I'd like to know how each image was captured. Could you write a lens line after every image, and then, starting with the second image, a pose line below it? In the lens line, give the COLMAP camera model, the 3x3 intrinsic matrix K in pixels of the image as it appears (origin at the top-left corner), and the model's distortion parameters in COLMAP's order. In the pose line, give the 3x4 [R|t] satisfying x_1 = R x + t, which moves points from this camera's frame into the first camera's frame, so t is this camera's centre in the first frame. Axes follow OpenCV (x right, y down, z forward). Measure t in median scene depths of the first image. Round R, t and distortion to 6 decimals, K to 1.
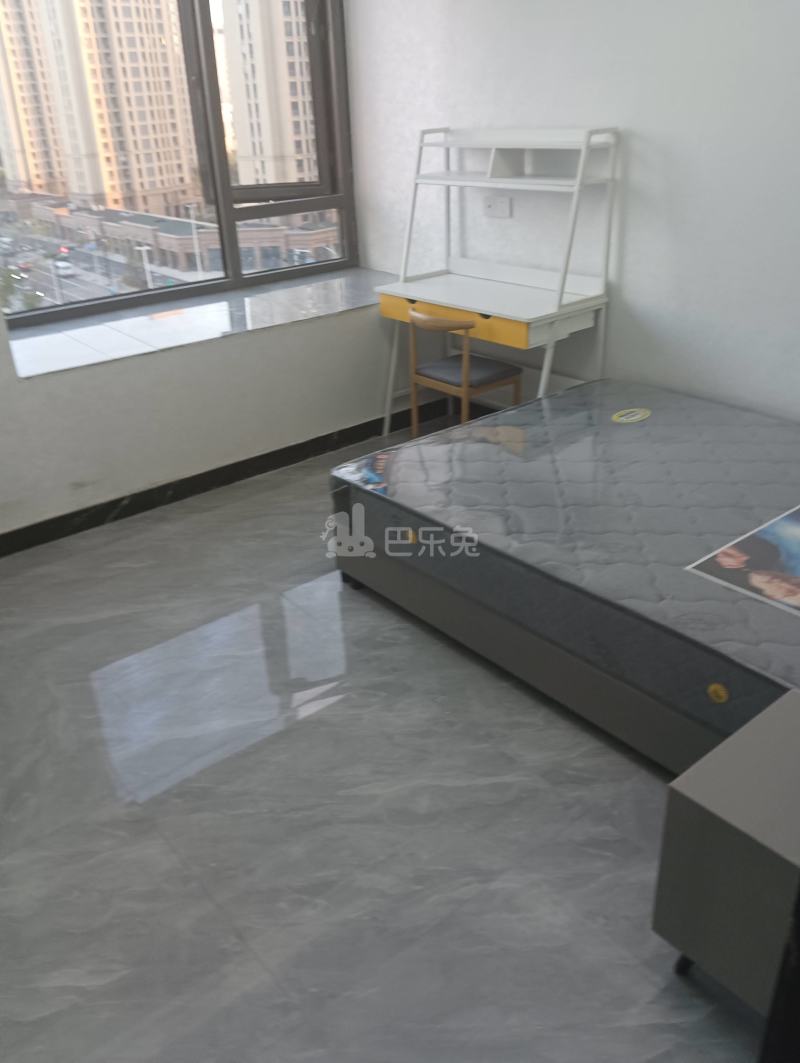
lens RADIAL K [[870.0, 0, 400.0], [0, 870.0, 531.5], [0, 0, 1]] dist [-0.000891, -0.001087]
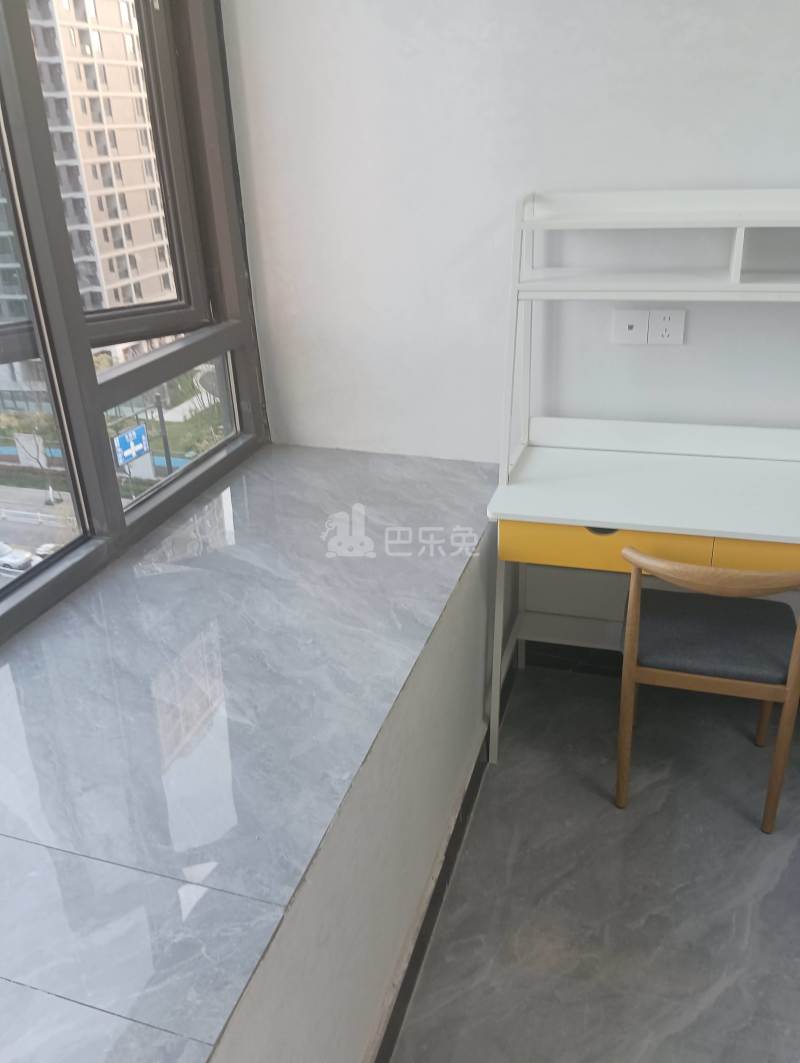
lens RADIAL K [[870.0, 0, 400.0], [0, 870.0, 531.5], [0, 0, 1]] dist [-0.000891, -0.001087]
pose [[0.835250, -0.224152, 0.502109, -0.326231], [0.252308, 0.967570, 0.012232, -0.292307], [-0.488567, 0.116469, 0.864718, 0.608542]]
